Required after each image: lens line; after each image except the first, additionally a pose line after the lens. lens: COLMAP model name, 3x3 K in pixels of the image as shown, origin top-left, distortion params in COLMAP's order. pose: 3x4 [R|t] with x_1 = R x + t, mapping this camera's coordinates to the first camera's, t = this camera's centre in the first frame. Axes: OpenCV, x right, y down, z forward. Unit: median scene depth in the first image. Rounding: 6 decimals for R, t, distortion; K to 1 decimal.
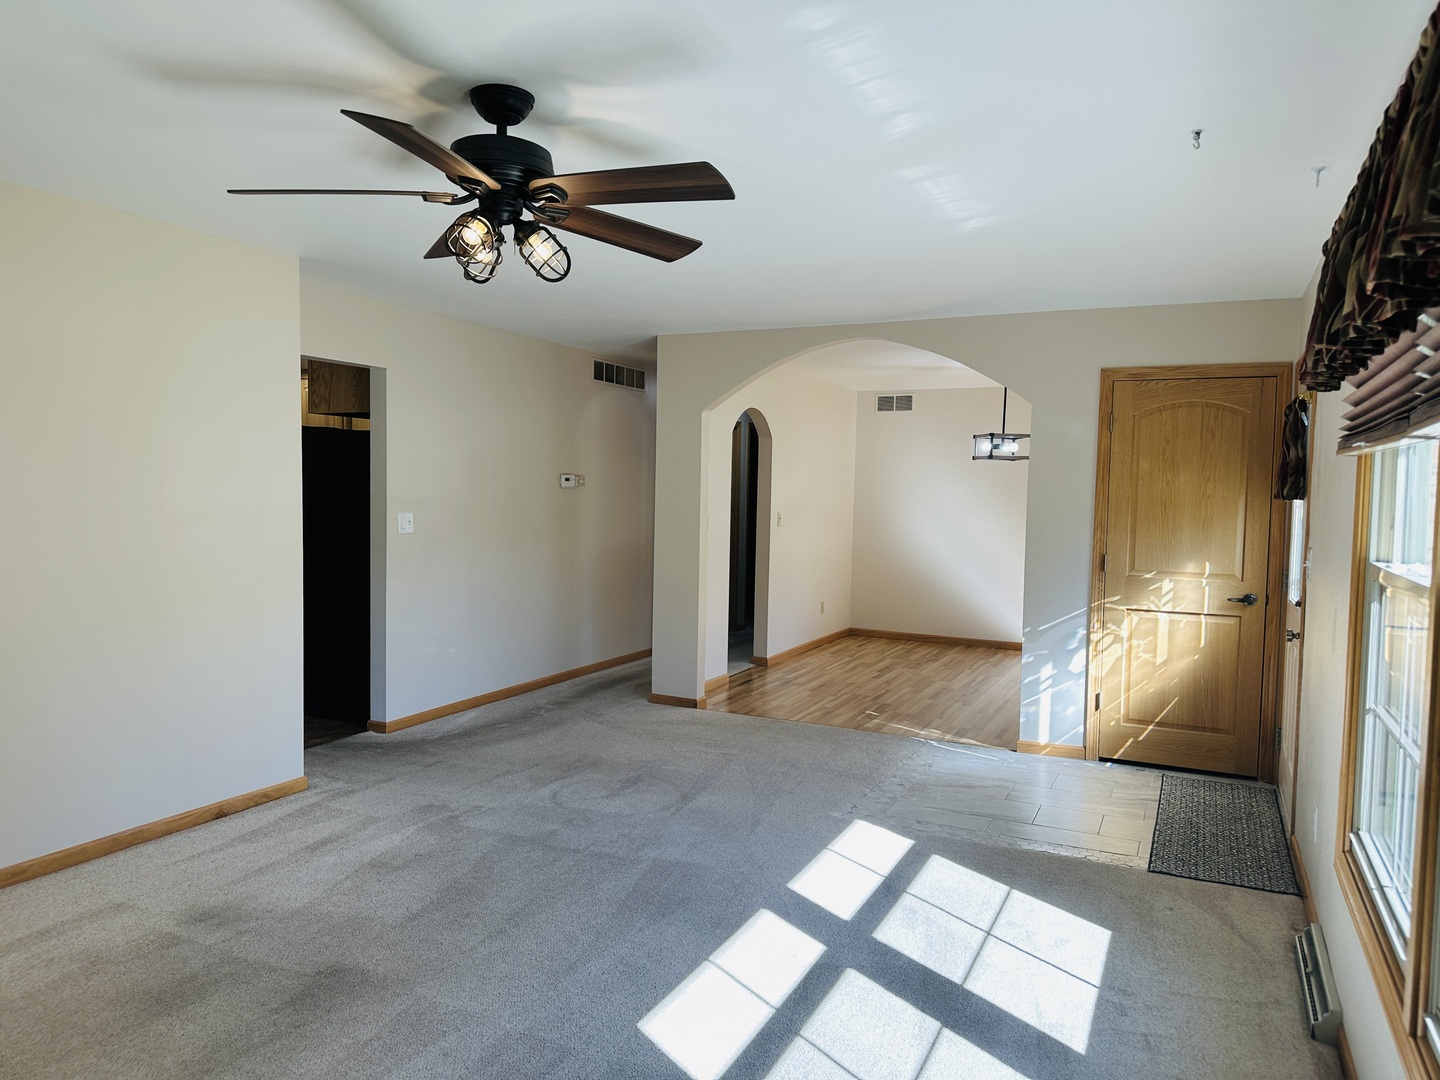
lens RADIAL K [[1021.9, 0, 720.9], [0, 1021.9, 538.6], [0, 0, 1]] dist [0.084907, -0.052700]
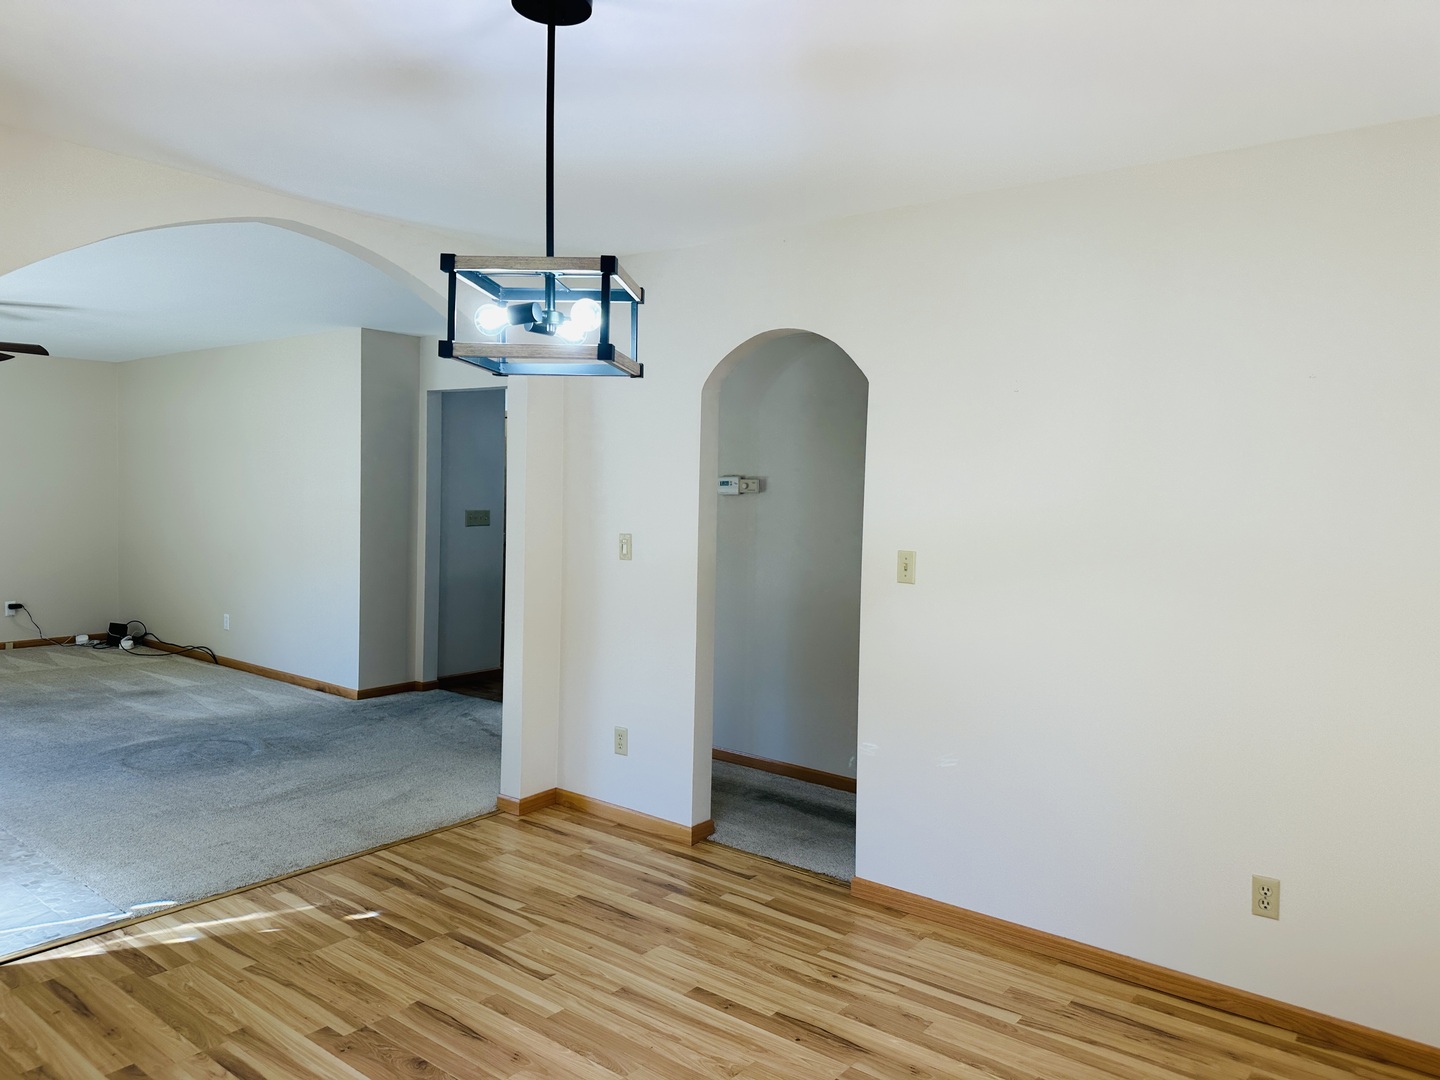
lens RADIAL K [[1021.9, 0, 714.7], [0, 1021.9, 537.6], [0, 0, 1]] dist [0.084907, -0.052700]
pose [[-0.251760, 0.018395, -0.967615, 0.841748], [-0.073437, 0.996574, 0.038053, -0.070557], [0.965000, 0.080639, -0.249546, 1.785406]]
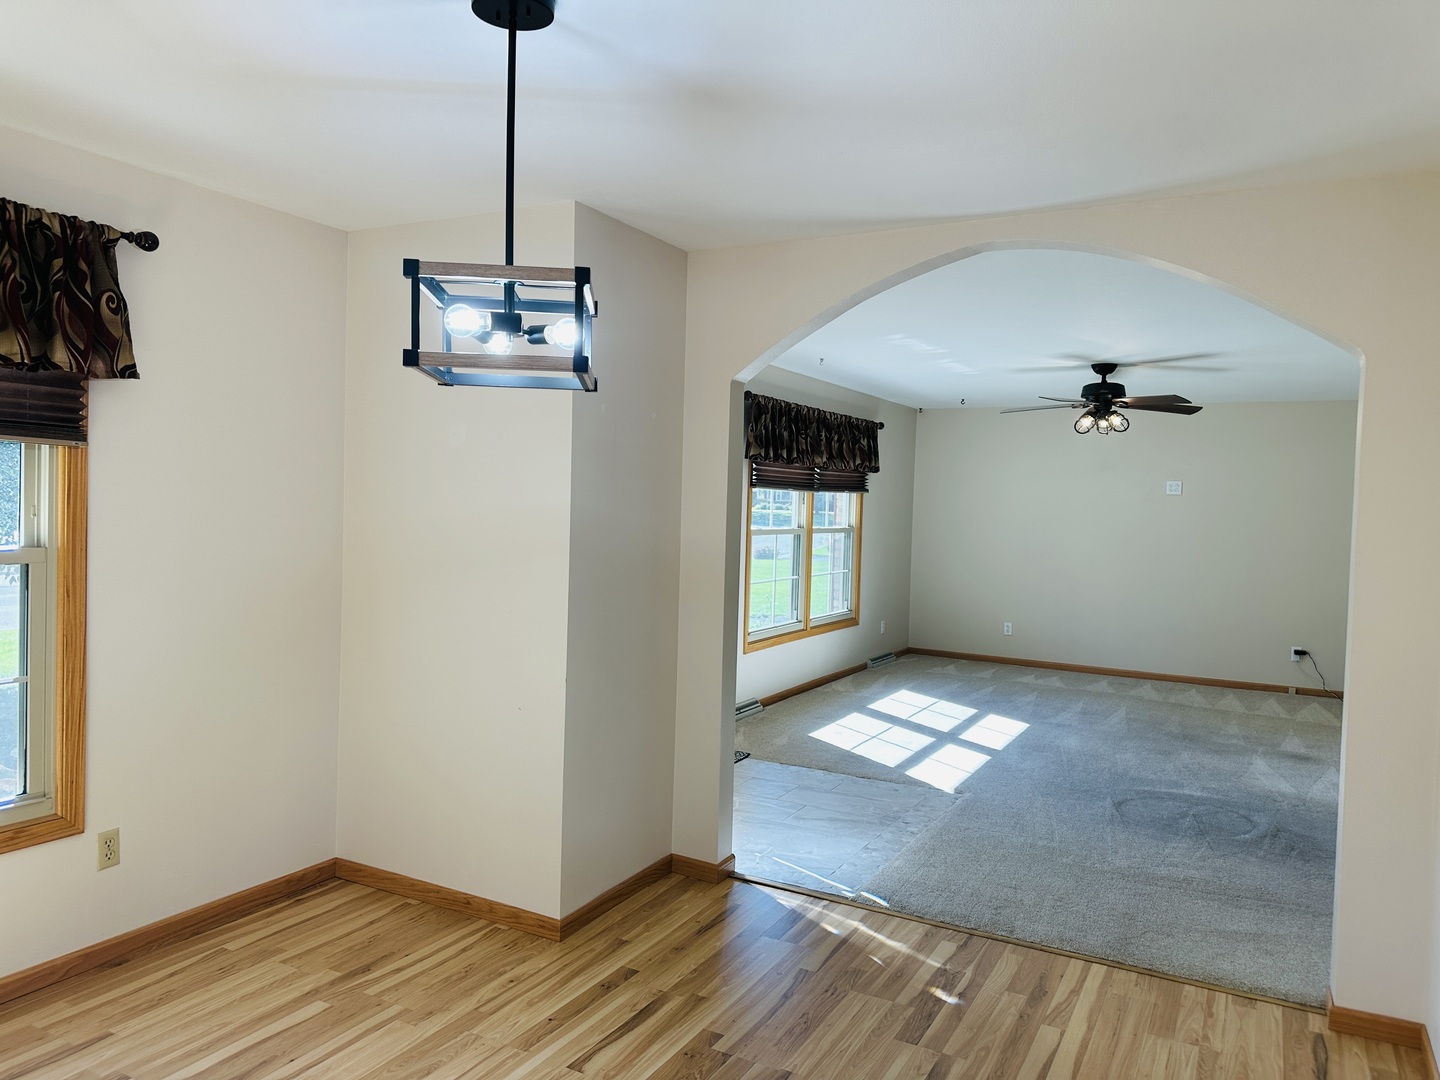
lens RADIAL K [[1021.9, 0, 709.4], [0, 1021.9, 542.2], [0, 0, 1]] dist [0.084907, -0.052700]
pose [[-0.996874, -0.051485, 0.059935, 0.326942], [-0.046186, 0.995166, 0.086669, -0.094175], [-0.064107, 0.083629, -0.994433, 2.022180]]
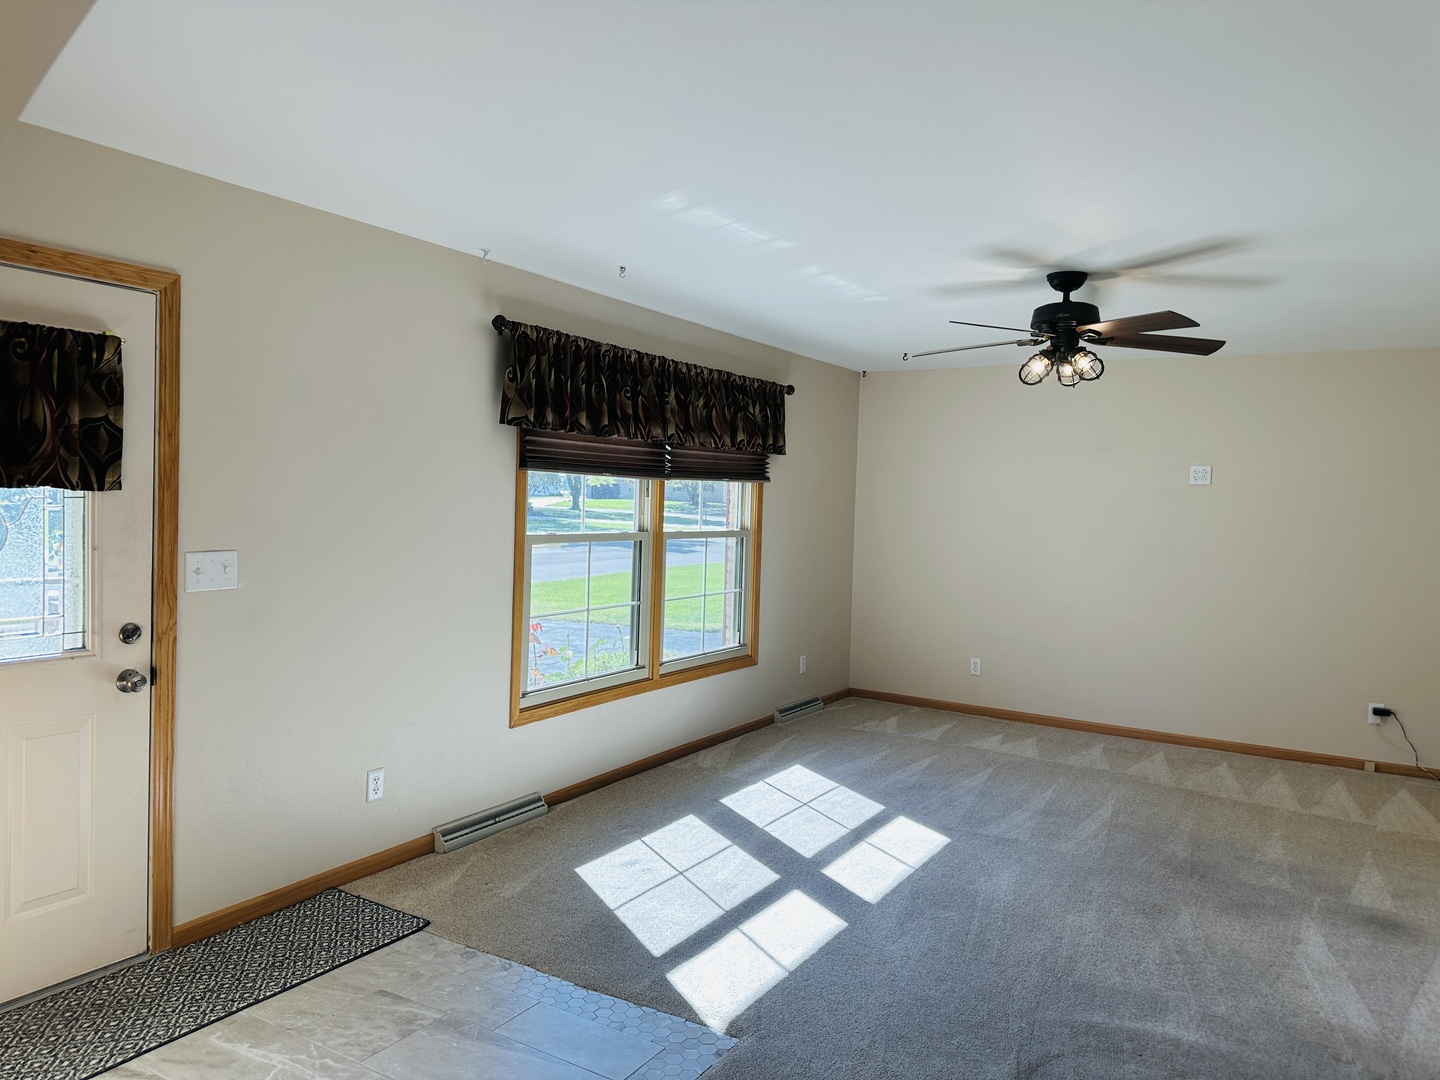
lens RADIAL K [[1021.9, 0, 726.3], [0, 1021.9, 545.3], [0, 0, 1]] dist [0.084907, -0.052700]
pose [[-0.993426, -0.053699, 0.101099, 0.074455], [-0.044270, 0.994653, 0.093307, -0.076022], [-0.105569, 0.088218, -0.990491, 1.493907]]
